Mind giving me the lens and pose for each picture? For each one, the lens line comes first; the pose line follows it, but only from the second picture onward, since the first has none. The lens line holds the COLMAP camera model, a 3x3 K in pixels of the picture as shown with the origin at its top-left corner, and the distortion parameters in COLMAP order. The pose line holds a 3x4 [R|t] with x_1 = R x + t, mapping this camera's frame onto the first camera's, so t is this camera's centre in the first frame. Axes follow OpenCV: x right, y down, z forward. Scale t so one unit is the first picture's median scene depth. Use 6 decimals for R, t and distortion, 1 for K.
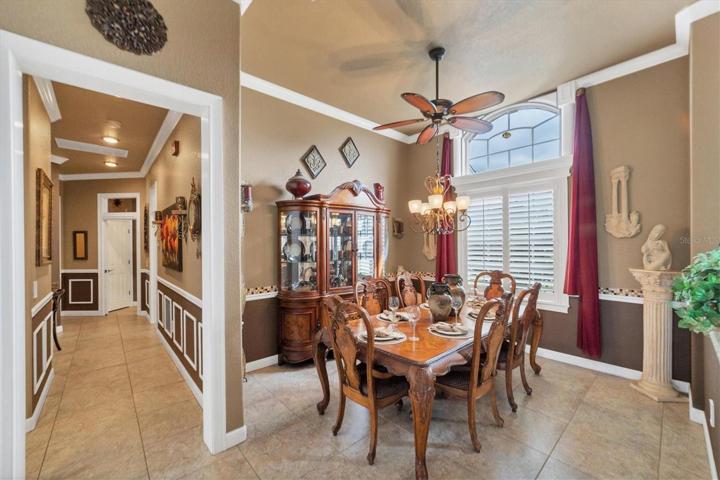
lens RADIAL K [[288.8, 0, 364.0], [0, 288.8, 243.7], [0, 0, 1]] dist [-0.015471, 0.007885]
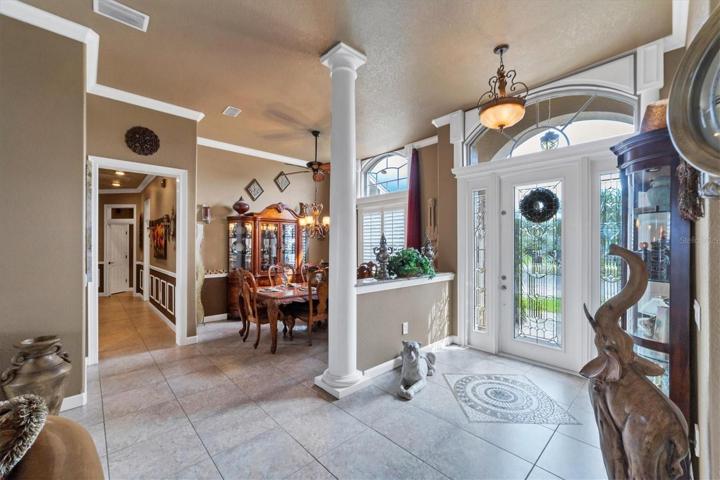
lens RADIAL K [[288.8, 0, 356.2], [0, 288.8, 242.4], [0, 0, 1]] dist [-0.015471, 0.007885]
pose [[0.999918, 0.007704, 0.010181, 0.393267], [-0.007603, 0.999922, -0.009914, 0.006616], [-0.010257, 0.009836, 0.999899, -0.592062]]
